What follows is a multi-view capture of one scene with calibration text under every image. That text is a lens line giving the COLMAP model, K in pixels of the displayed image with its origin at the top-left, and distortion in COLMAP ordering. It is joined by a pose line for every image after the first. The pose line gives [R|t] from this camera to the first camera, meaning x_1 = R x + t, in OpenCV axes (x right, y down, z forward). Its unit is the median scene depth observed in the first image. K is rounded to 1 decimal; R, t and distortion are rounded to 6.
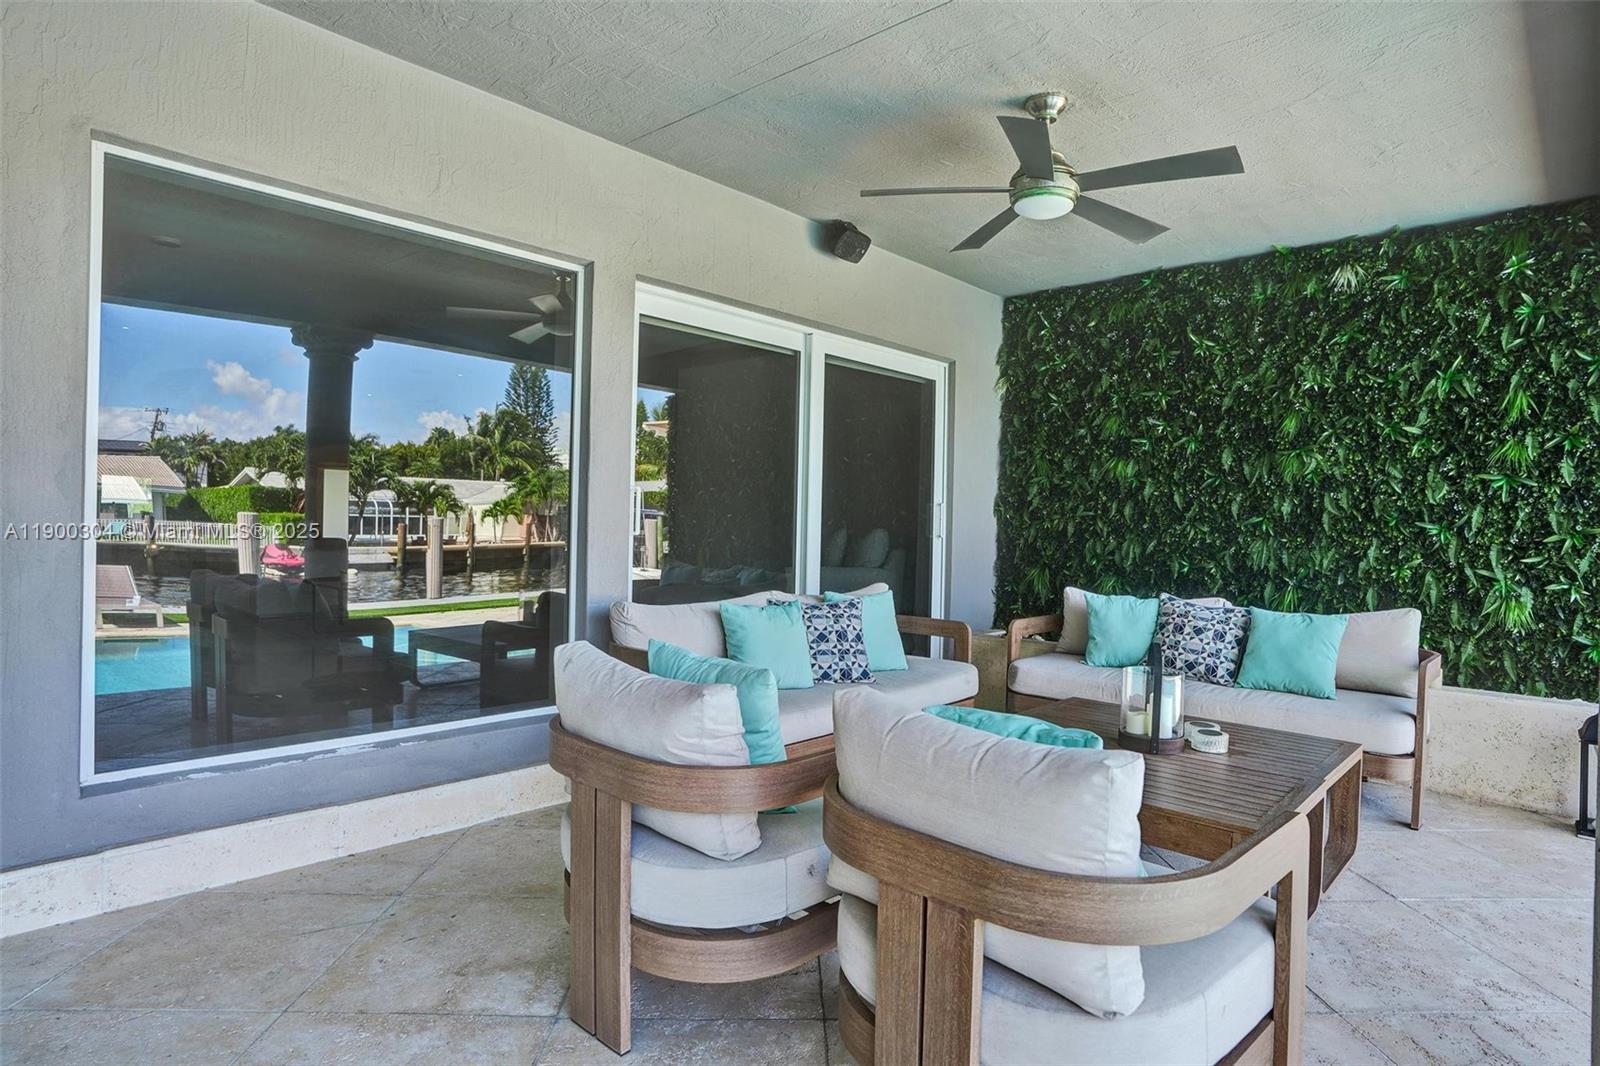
lens RADIAL K [[885.1, 0, 801.2], [0, 885.1, 515.7], [0, 0, 1]] dist [-0.001375, 0.001278]
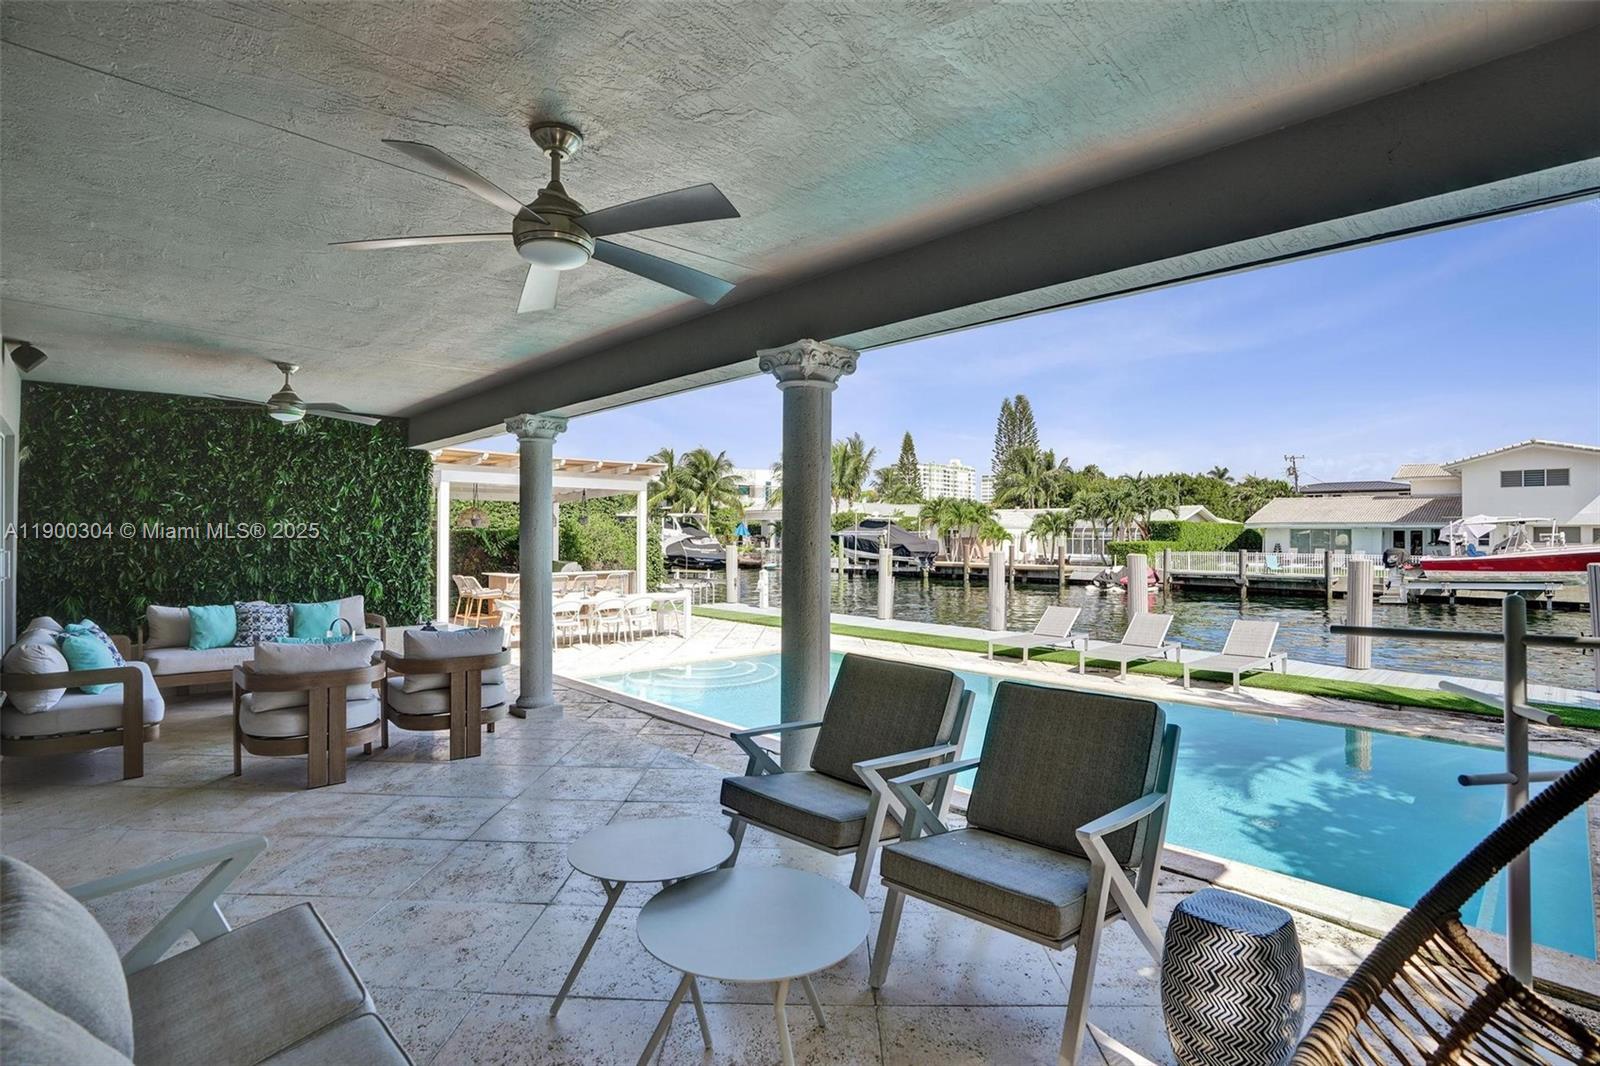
lens RADIAL K [[784.4, 0, 800.0], [0, 784.4, 533.0], [0, 0, 1]] dist [-0.072719, 0.030623]
pose [[0.078919, -0.016530, 0.996744, -0.960799], [-0.006845, 0.999830, 0.017123, -0.077402], [-0.996858, -0.008174, 0.078793, -0.213979]]
